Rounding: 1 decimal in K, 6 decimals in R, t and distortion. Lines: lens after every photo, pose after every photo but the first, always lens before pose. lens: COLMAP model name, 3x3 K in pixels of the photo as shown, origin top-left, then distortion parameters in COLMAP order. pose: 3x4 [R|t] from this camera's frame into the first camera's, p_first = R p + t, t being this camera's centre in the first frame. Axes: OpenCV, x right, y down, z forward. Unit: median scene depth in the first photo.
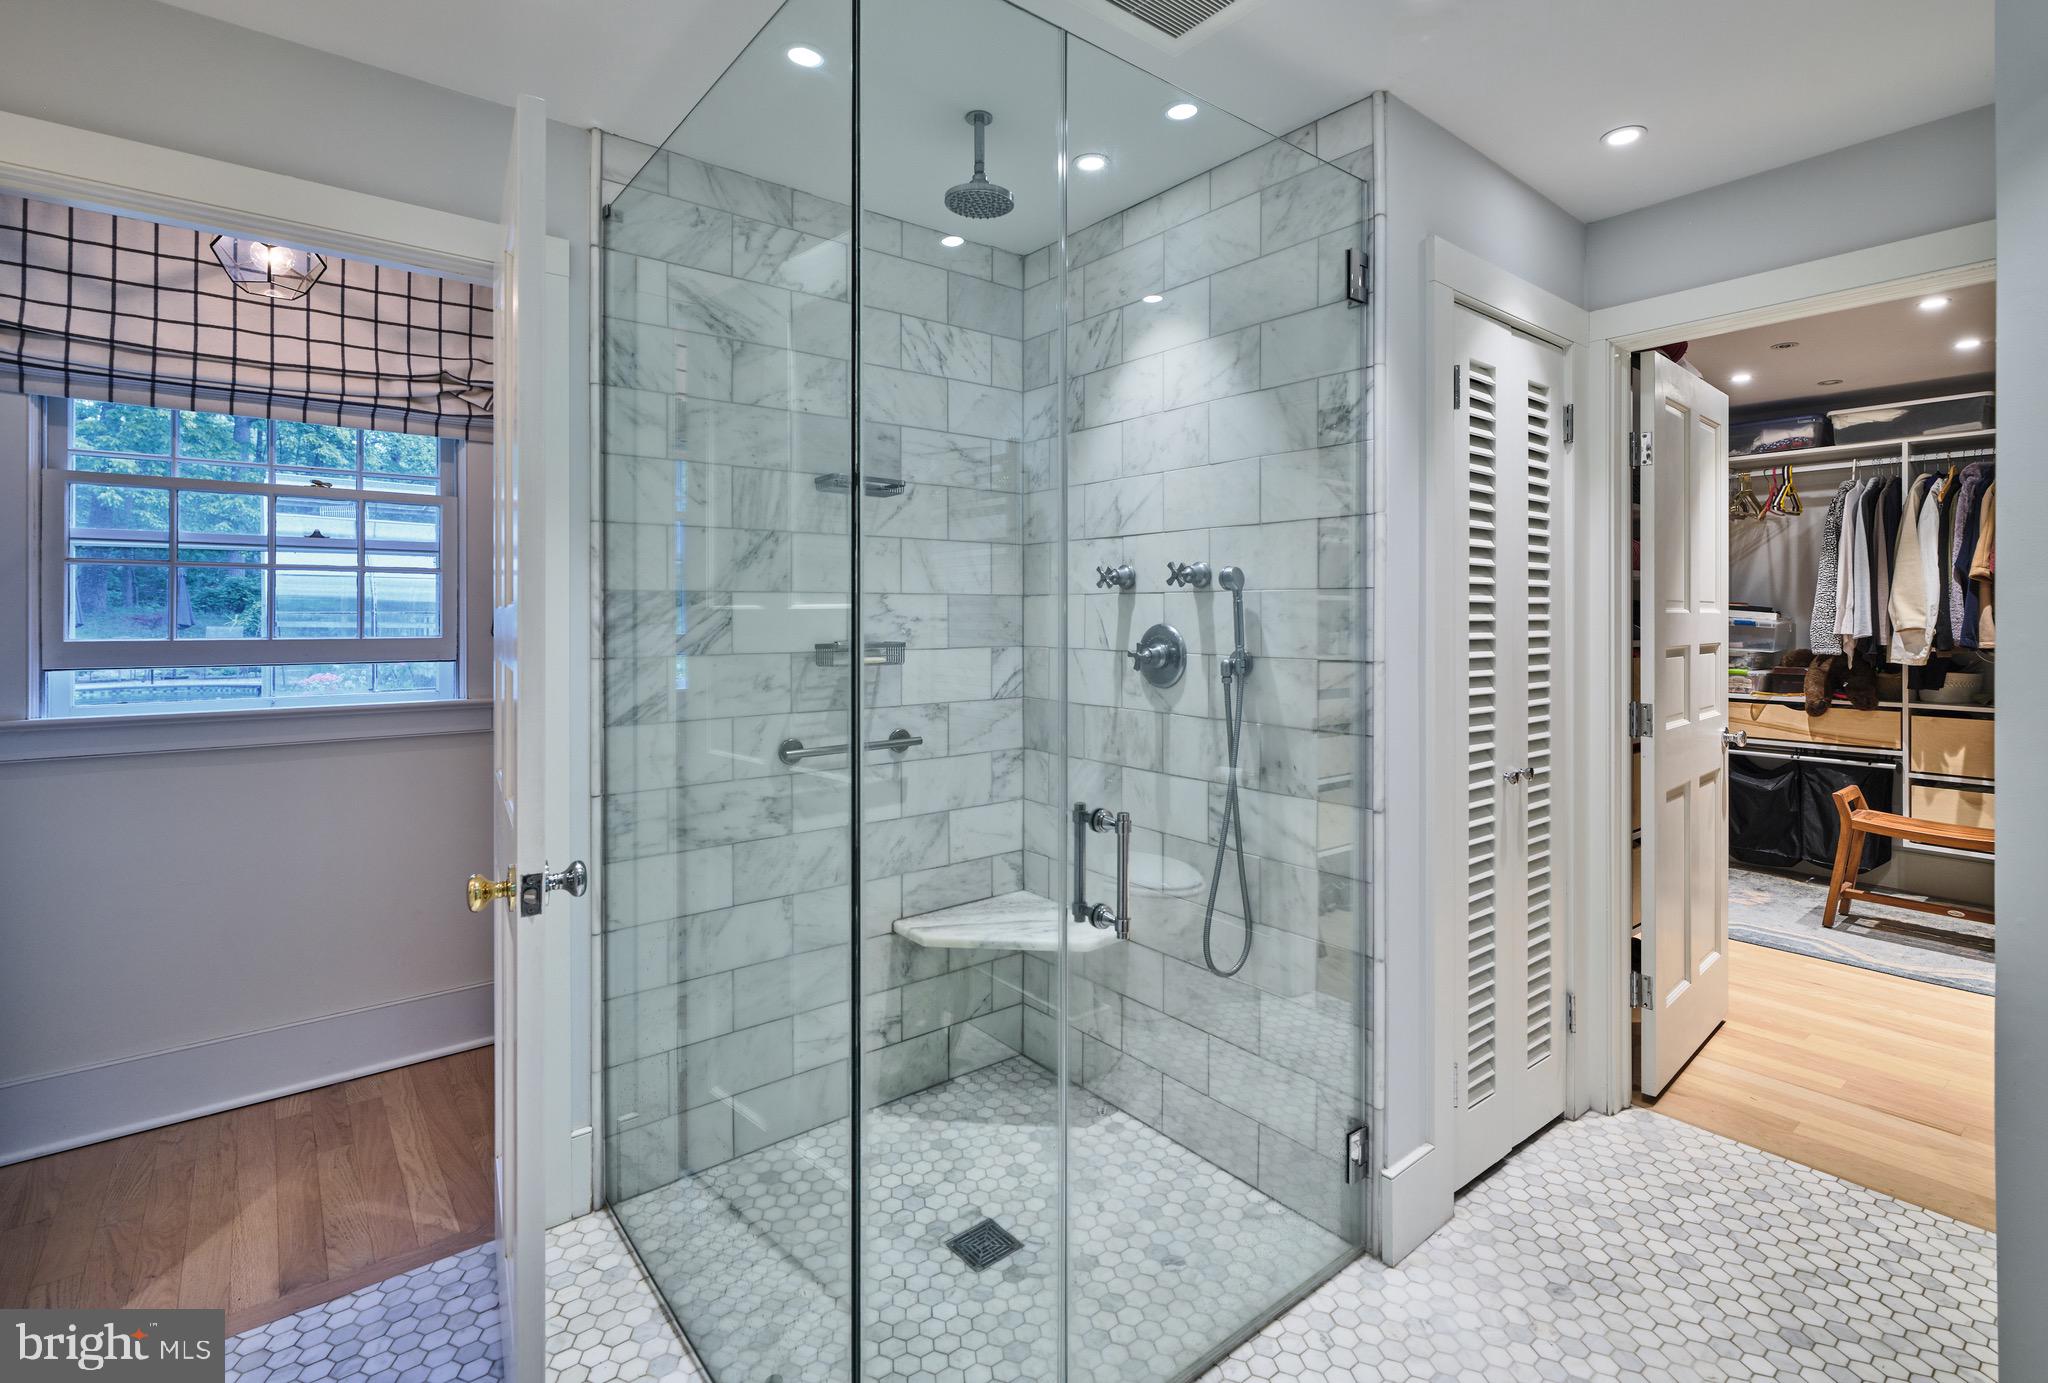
lens RADIAL K [[975.4, 0, 1027.8], [0, 975.4, 616.8], [0, 0, 1]] dist [-0.001702, -0.000708]
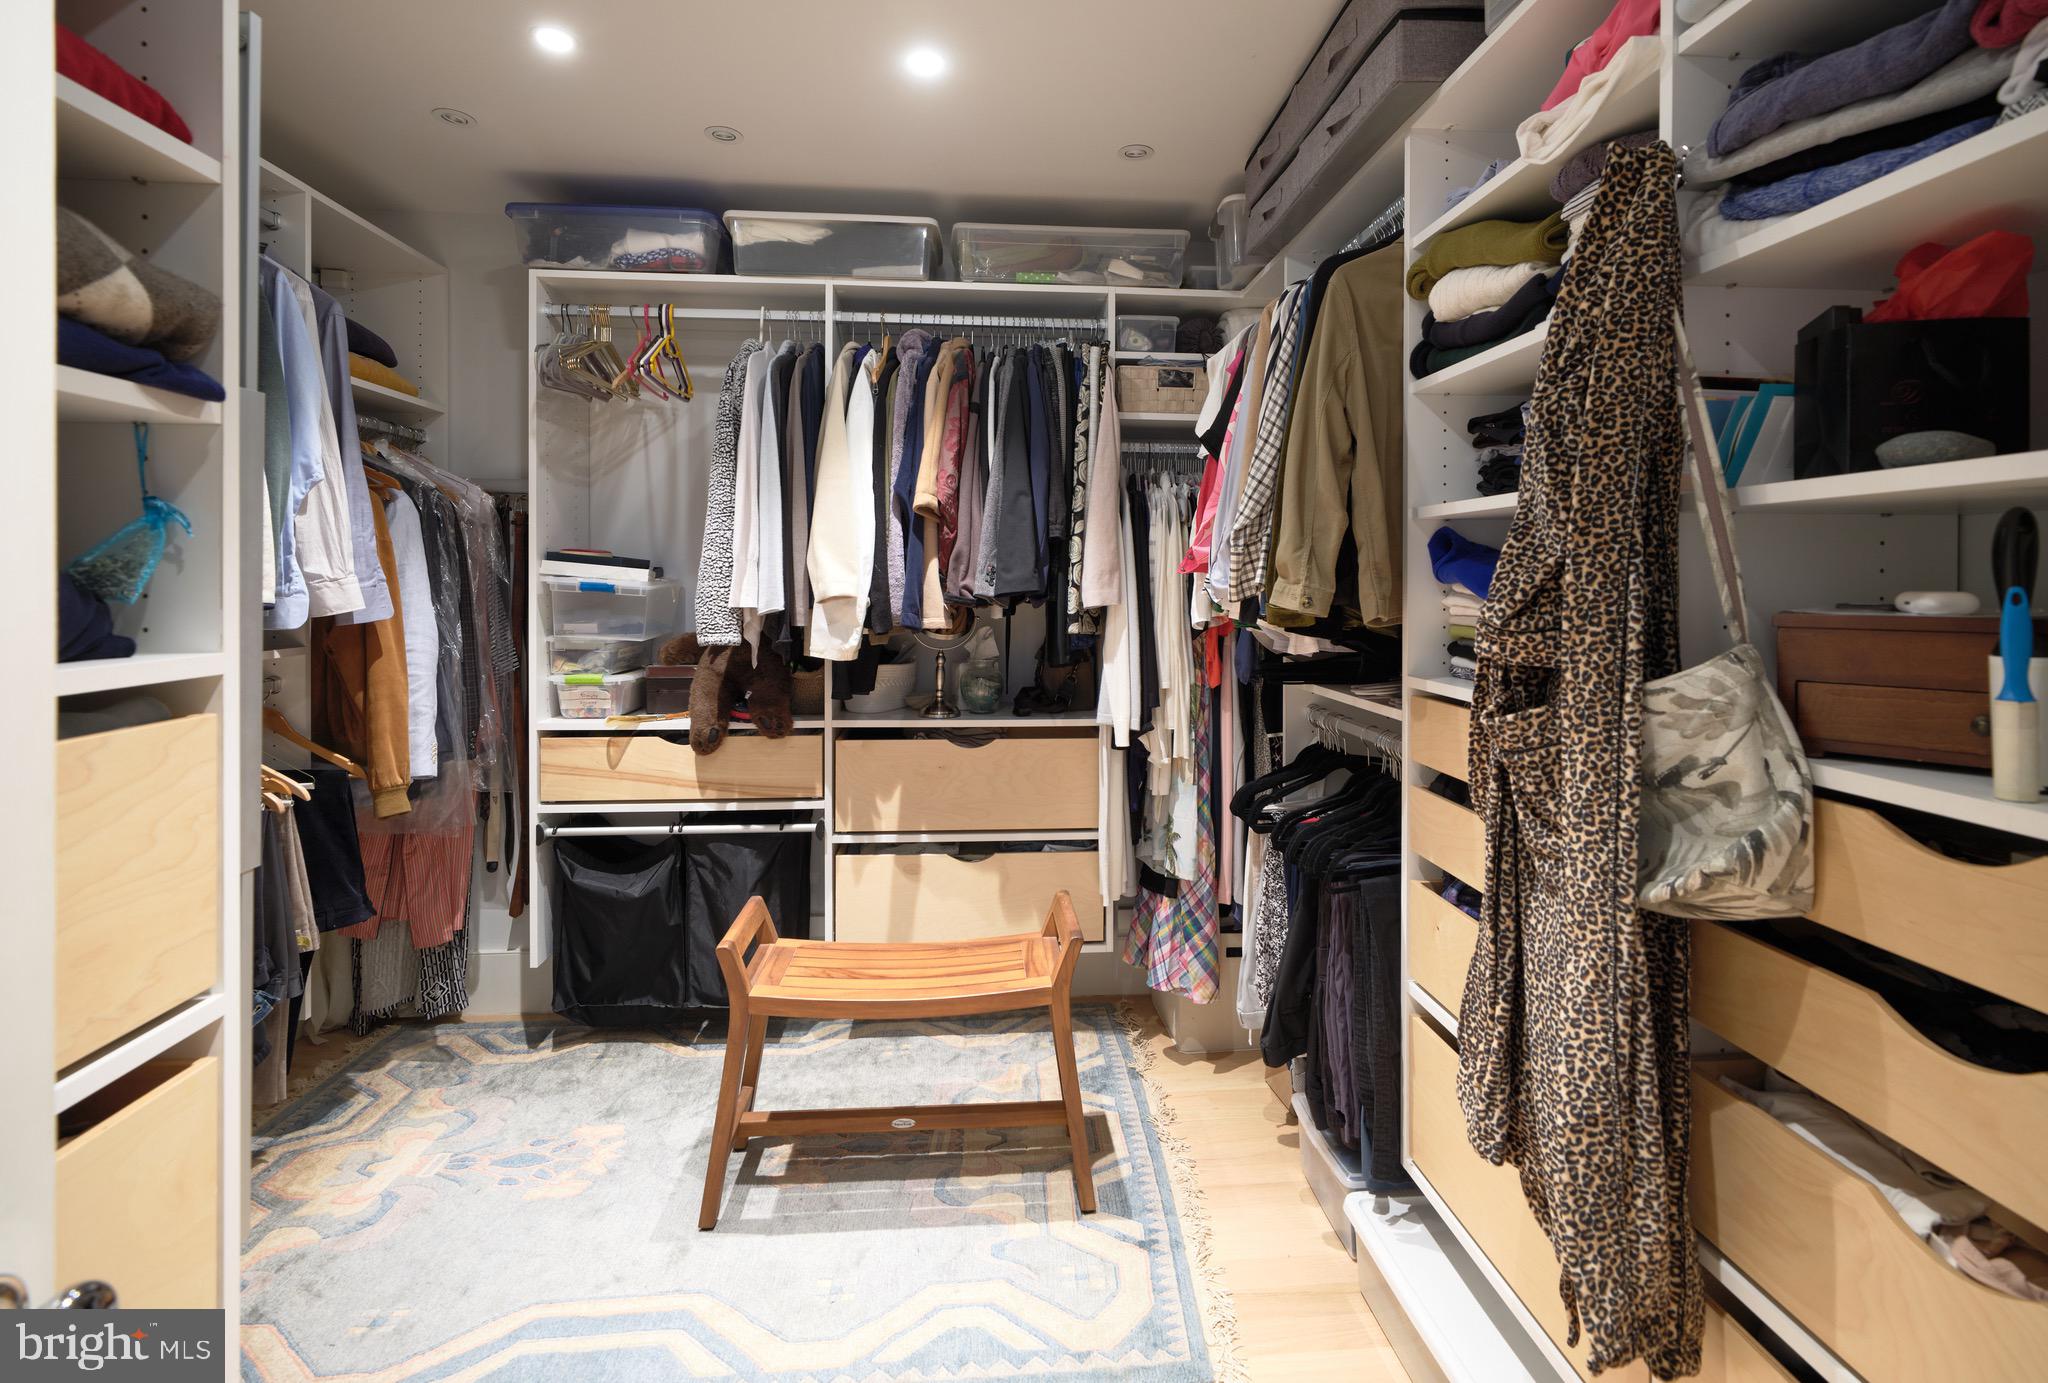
lens RADIAL K [[975.4, 0, 1040.4], [0, 975.4, 584.9], [0, 0, 1]] dist [-0.001702, -0.000708]
pose [[0.570509, -0.002547, 0.821287, 0.478807], [-0.003995, 0.999975, 0.005876, 0.001129], [-0.821281, -0.006633, 0.570485, 0.545895]]
